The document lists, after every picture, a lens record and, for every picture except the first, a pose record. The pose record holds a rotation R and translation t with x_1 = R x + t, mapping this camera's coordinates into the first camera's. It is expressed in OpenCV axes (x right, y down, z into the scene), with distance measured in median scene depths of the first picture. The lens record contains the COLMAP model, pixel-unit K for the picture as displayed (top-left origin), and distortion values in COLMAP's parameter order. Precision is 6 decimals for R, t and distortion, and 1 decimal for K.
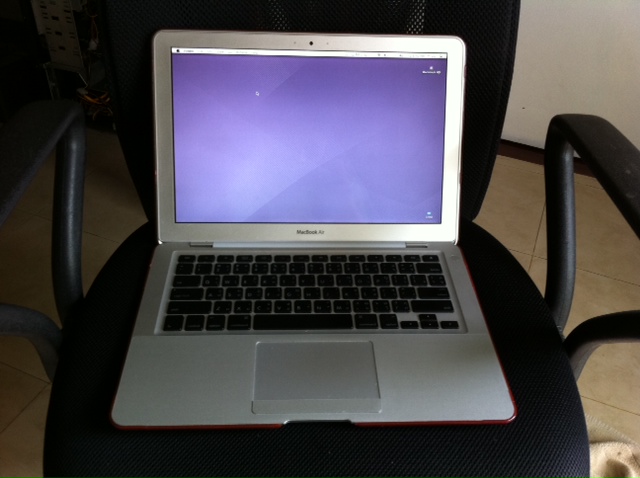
lens RADIAL K [[614.6, 0, 333.8], [0, 614.6, 239.1], [0, 0, 1]] dist [0.142210, -0.463755]
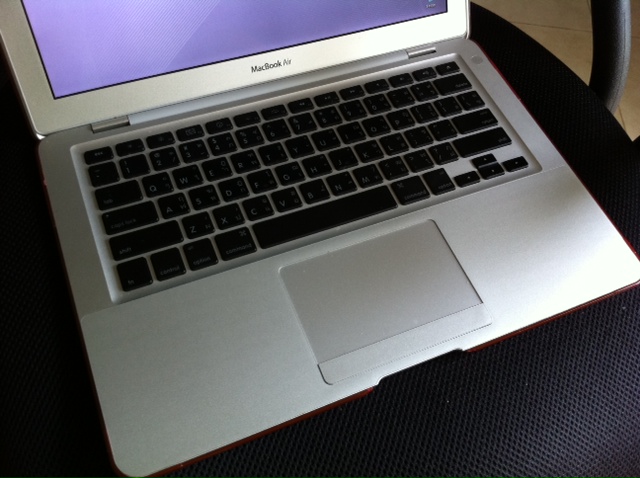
lens RADIAL K [[584.8, 0, 320.1], [0, 584.8, 252.3], [0, 0, 1]] dist [0.127166, -0.365405]
pose [[0.940669, -0.274196, 0.199894, -0.174488], [0.178037, 0.900317, 0.397154, -0.074605], [-0.288866, -0.338002, 0.895718, 0.381837]]
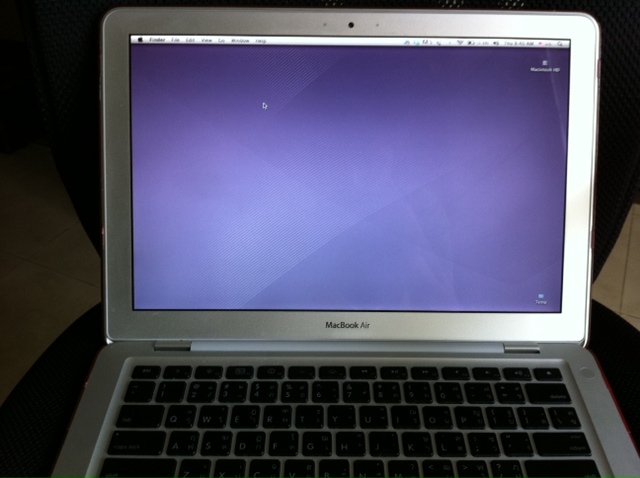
lens RADIAL K [[614.6, 0, 333.8], [0, 614.6, 239.1], [0, 0, 1]] dist [0.142210, -0.463755]
pose [[0.998374, 0.003900, -0.056875, -0.017474], [-0.006307, 0.999089, -0.042211, -0.075053], [0.056658, 0.042501, 0.997489, 0.390475]]
